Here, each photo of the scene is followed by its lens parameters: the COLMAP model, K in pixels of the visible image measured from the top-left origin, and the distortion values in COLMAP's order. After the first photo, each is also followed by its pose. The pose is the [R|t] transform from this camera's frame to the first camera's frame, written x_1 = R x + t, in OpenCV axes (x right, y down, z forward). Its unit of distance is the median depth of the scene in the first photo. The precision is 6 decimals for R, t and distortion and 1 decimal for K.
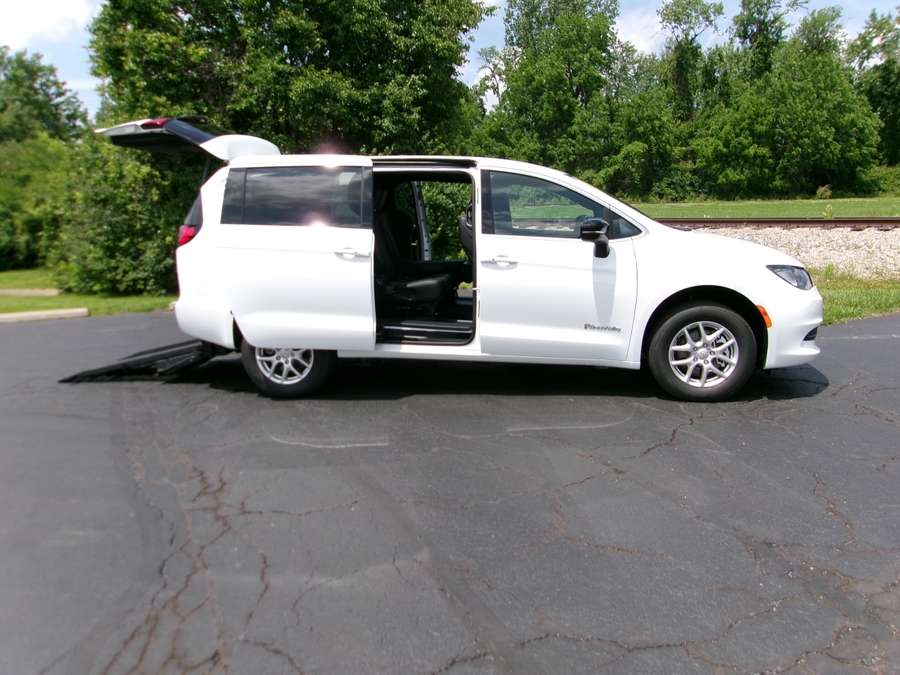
lens RADIAL K [[690.2, 0, 451.6], [0, 690.2, 331.4], [0, 0, 1]] dist [-0.022013, 0.041724]
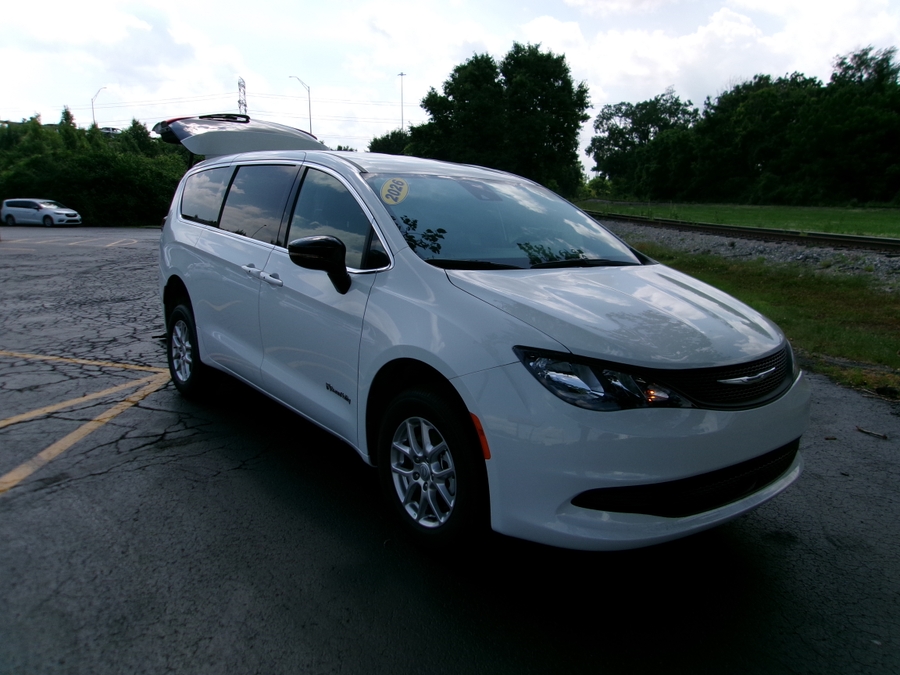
lens RADIAL K [[689.4, 0, 447.1], [0, 689.4, 337.9], [0, 0, 1]] dist [-0.002204, 0.005930]
pose [[0.731874, 0.172468, -0.659254, 0.730603], [-0.172197, 0.982852, 0.065959, -0.121803], [0.659325, 0.065248, 0.749022, 0.528027]]
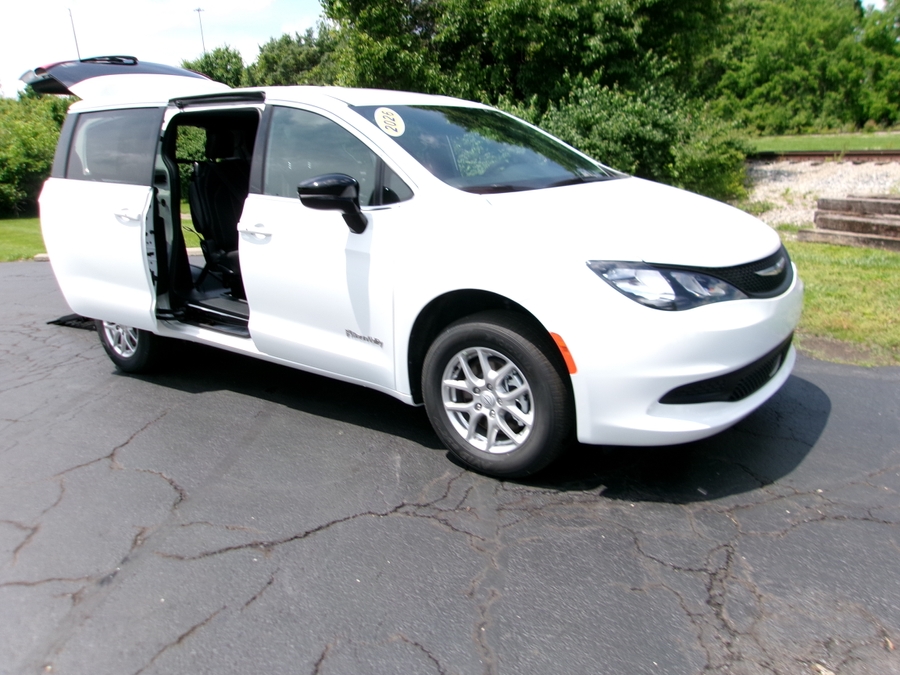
lens RADIAL K [[690.2, 0, 453.8], [0, 690.2, 330.6], [0, 0, 1]] dist [-0.022013, 0.041724]
pose [[0.878533, 0.107814, -0.465356, 0.591650], [-0.063219, 0.991869, 0.110446, -0.089851], [0.473480, -0.067611, 0.878206, 0.435826]]
